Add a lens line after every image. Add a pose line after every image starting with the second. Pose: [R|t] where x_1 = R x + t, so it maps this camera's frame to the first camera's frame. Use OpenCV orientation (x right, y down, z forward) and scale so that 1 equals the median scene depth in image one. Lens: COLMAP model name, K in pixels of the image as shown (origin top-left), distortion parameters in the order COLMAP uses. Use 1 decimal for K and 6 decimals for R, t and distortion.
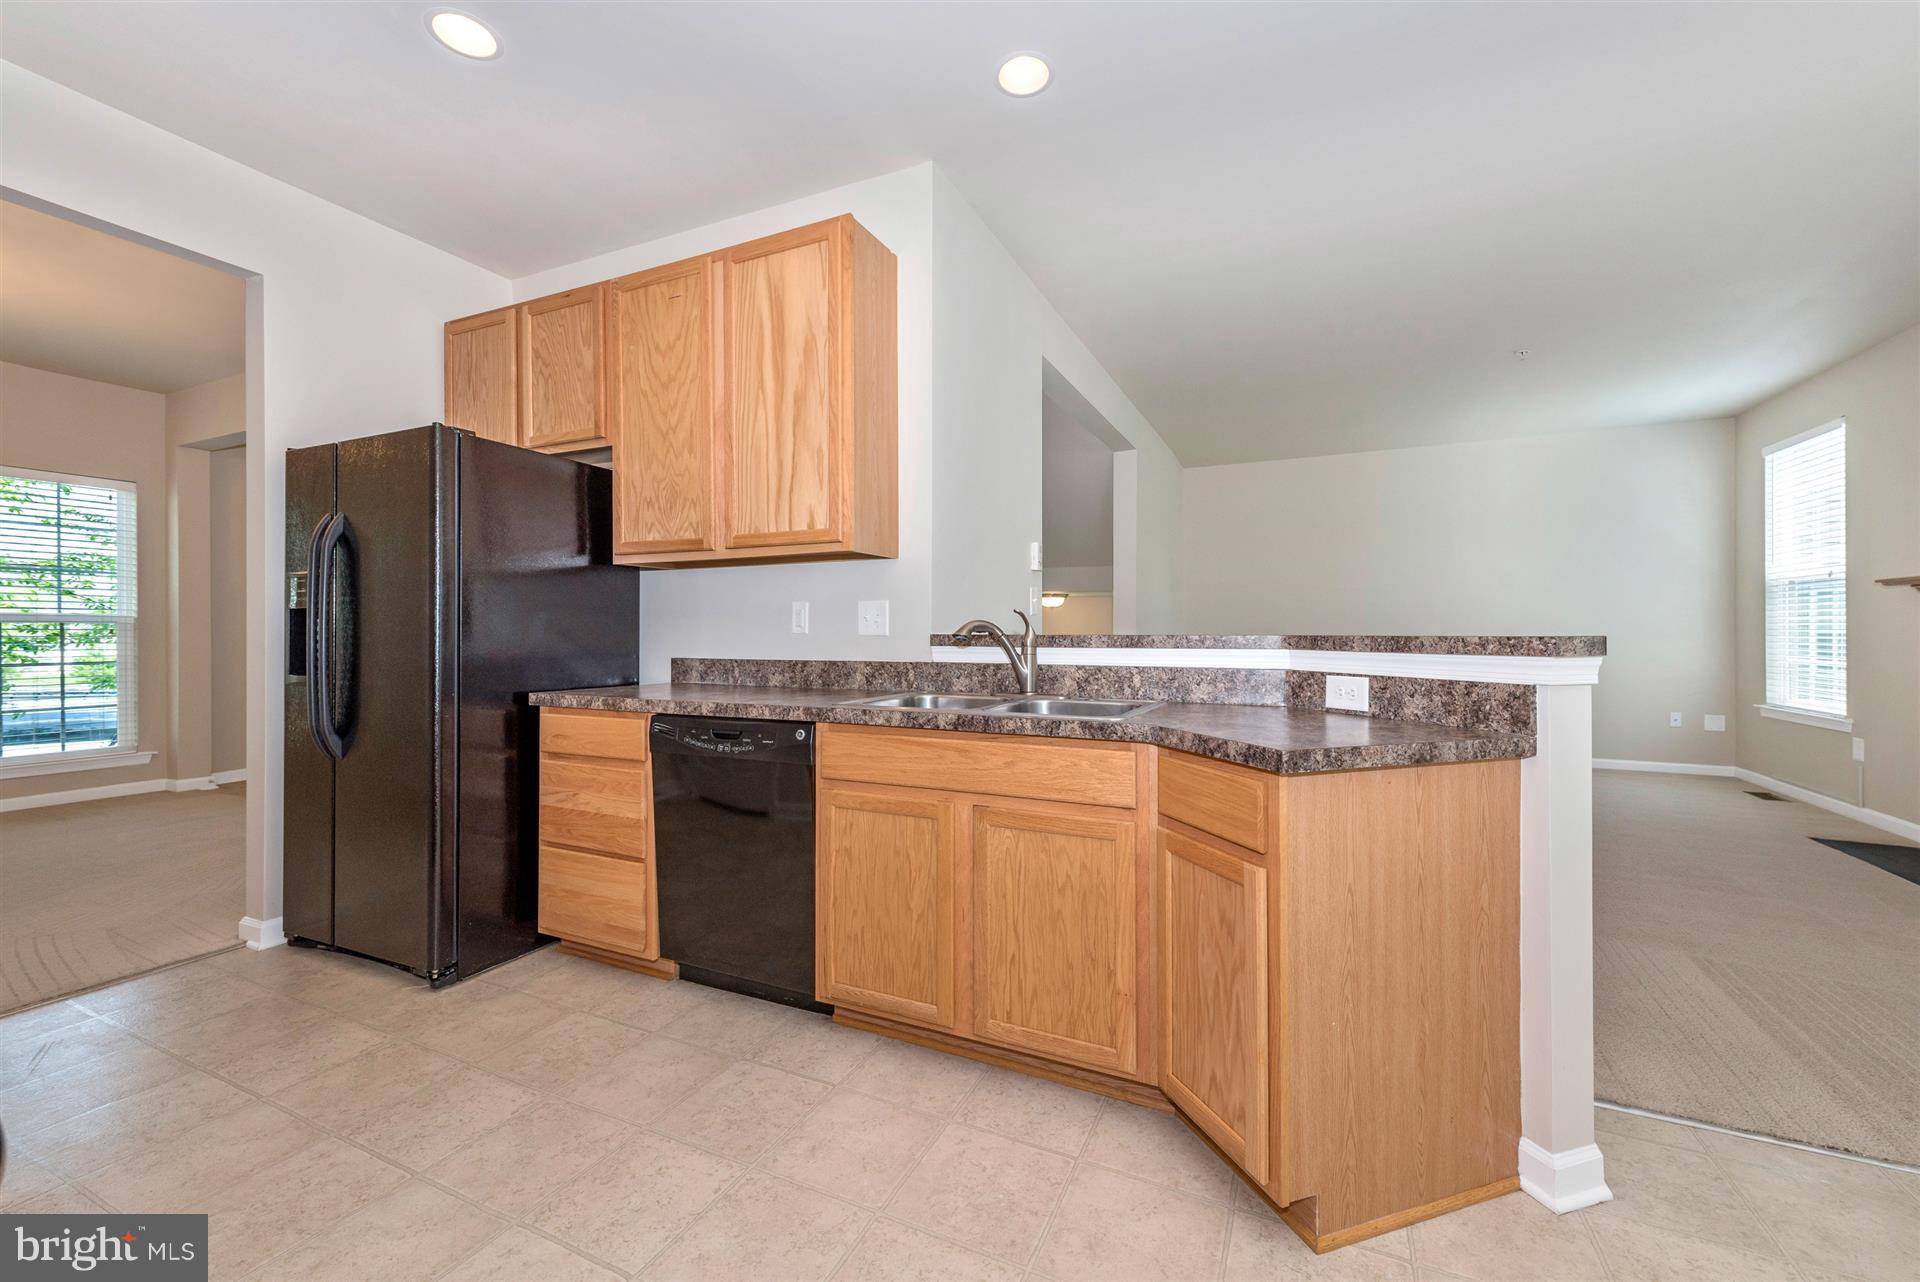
lens RADIAL K [[749.8, 0, 964.5], [0, 749.8, 633.2], [0, 0, 1]] dist [0.010950, -0.000081]
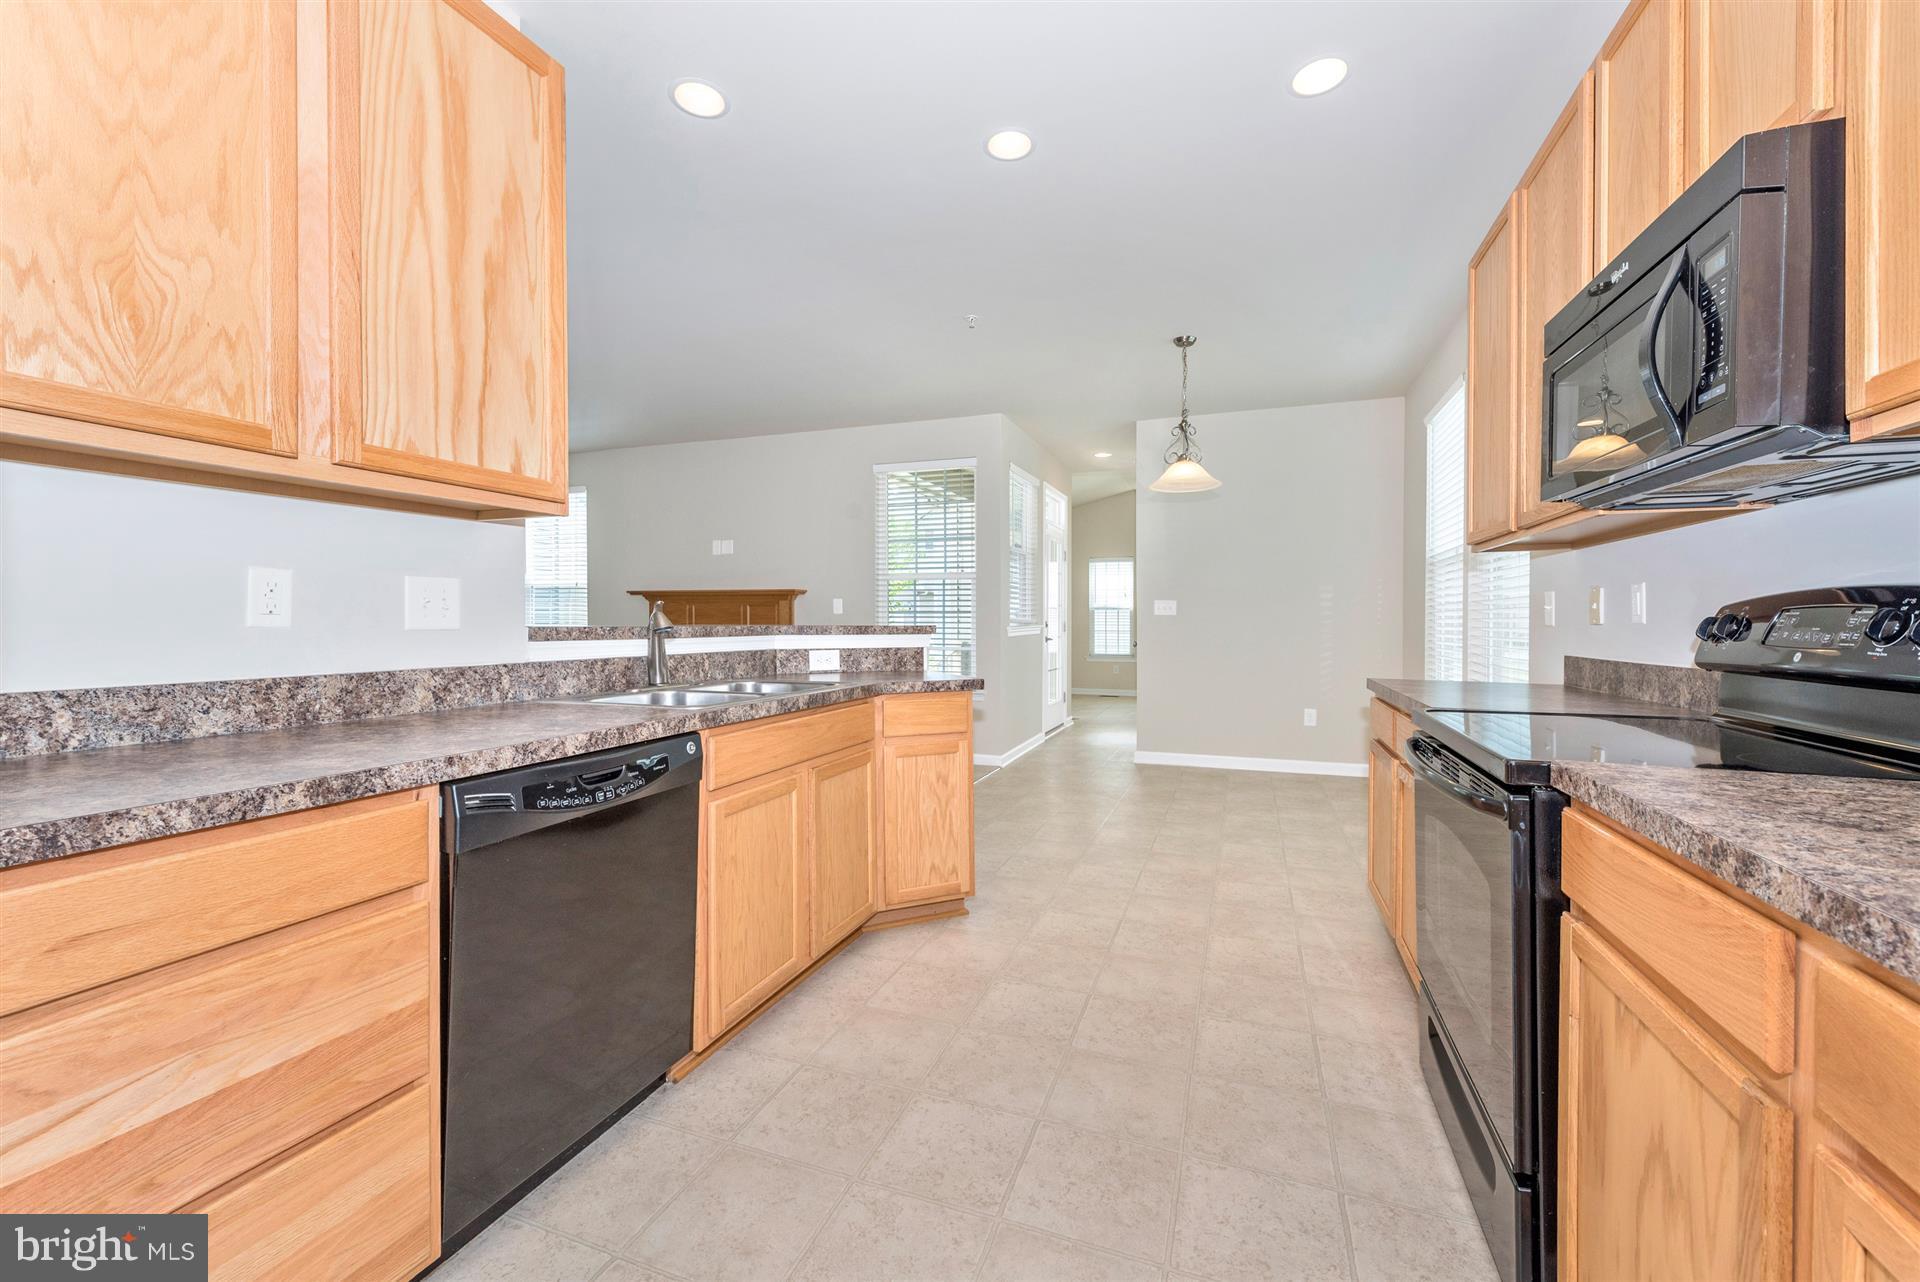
lens RADIAL K [[783.7, 0, 944.4], [0, 783.7, 620.0], [0, 0, 1]] dist [0.002193, -0.000101]
pose [[-0.072638, 0.000839, 0.997358, -1.017541], [-0.001631, 0.999998, -0.000960, -0.006404], [-0.997357, -0.001697, -0.072636, 0.716071]]
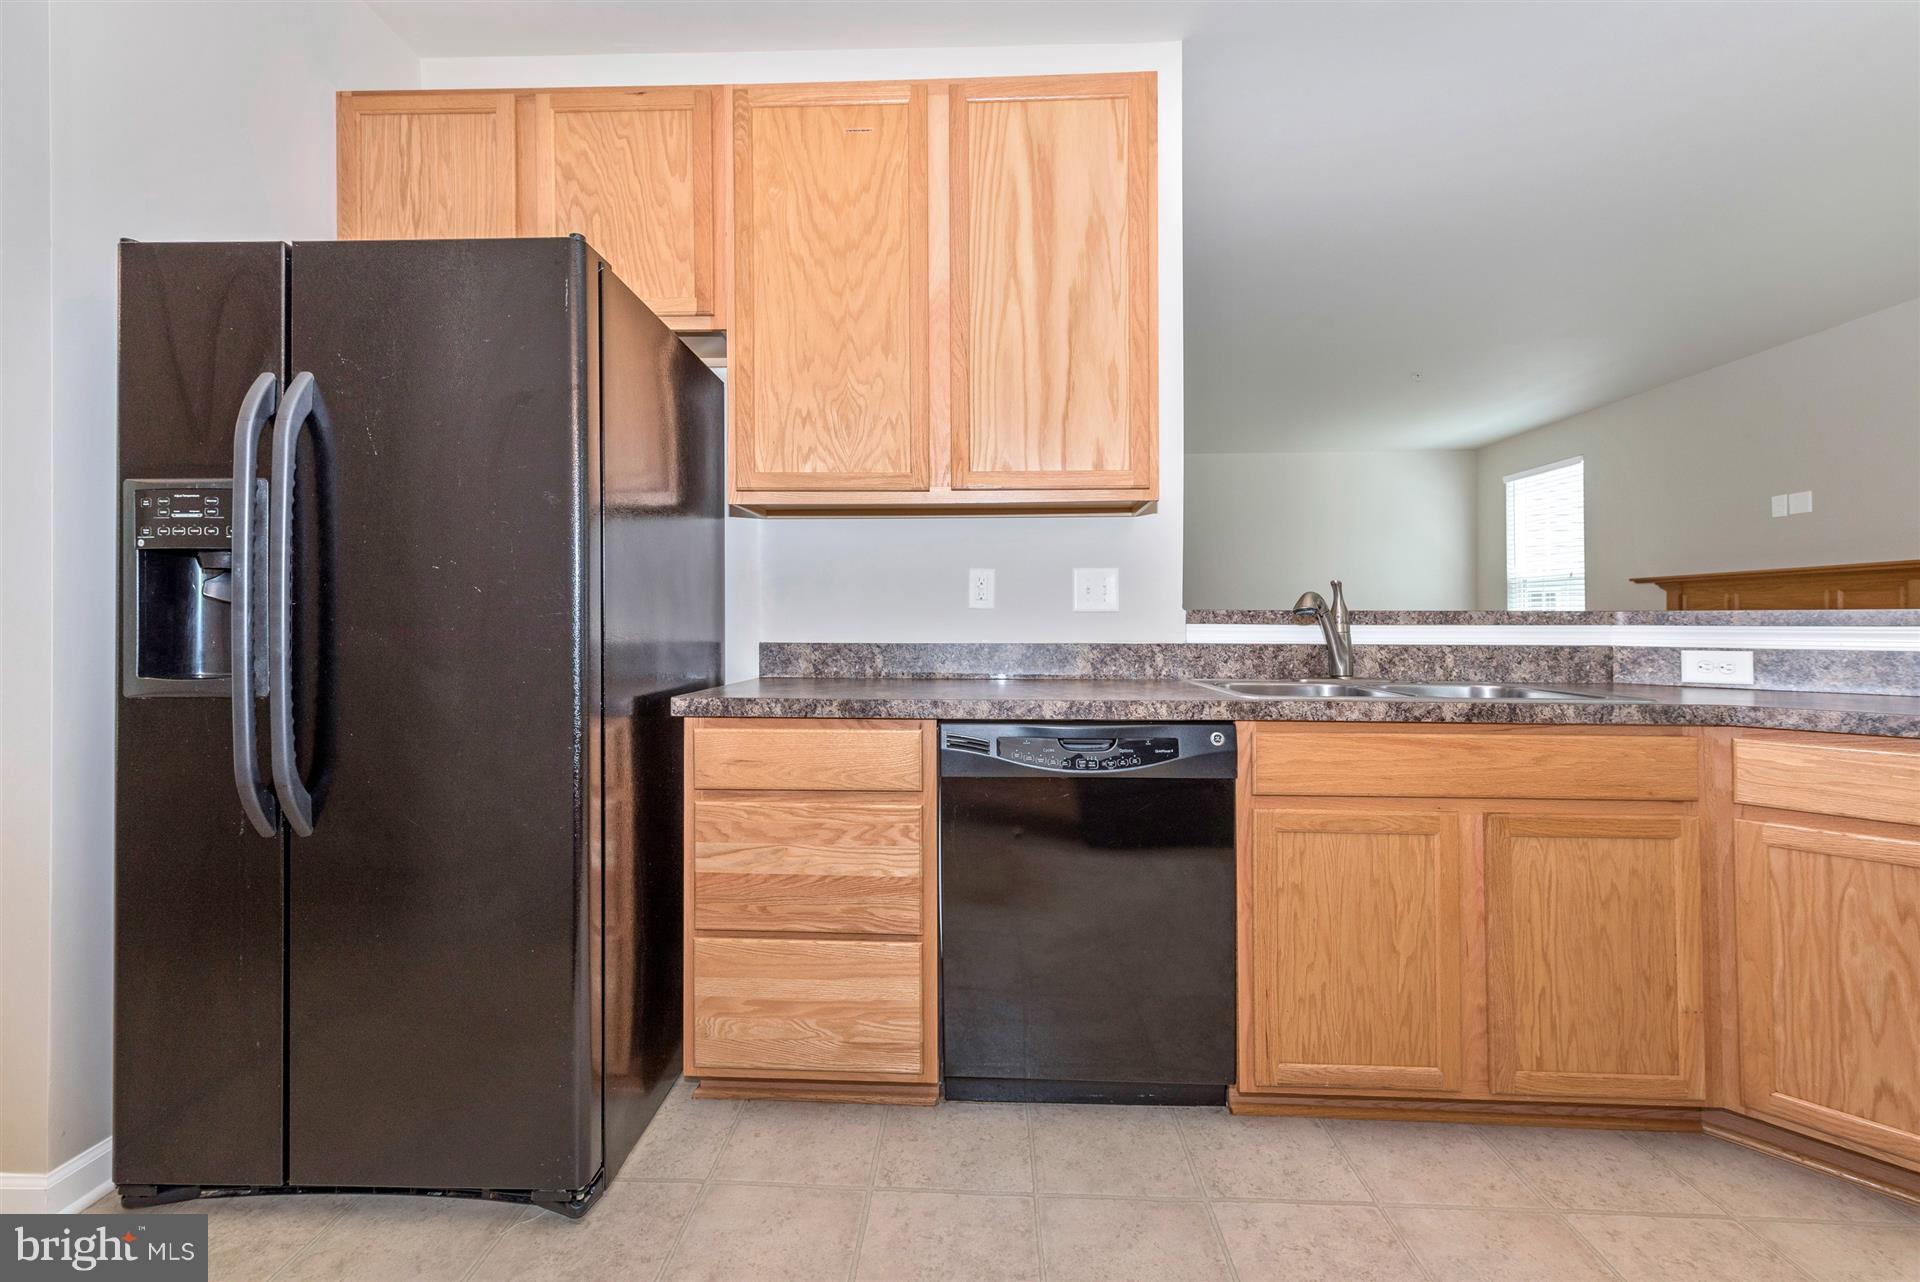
lens RADIAL K [[759.0, 0, 952.1], [0, 759.0, 620.6], [0, 0, 1]] dist [0.010123, -0.003260]
pose [[0.925069, 0.003951, 0.379778, -0.686677], [-0.002599, 0.999988, -0.004072, 0.019694], [-0.379789, 0.002780, 0.925069, 0.367219]]
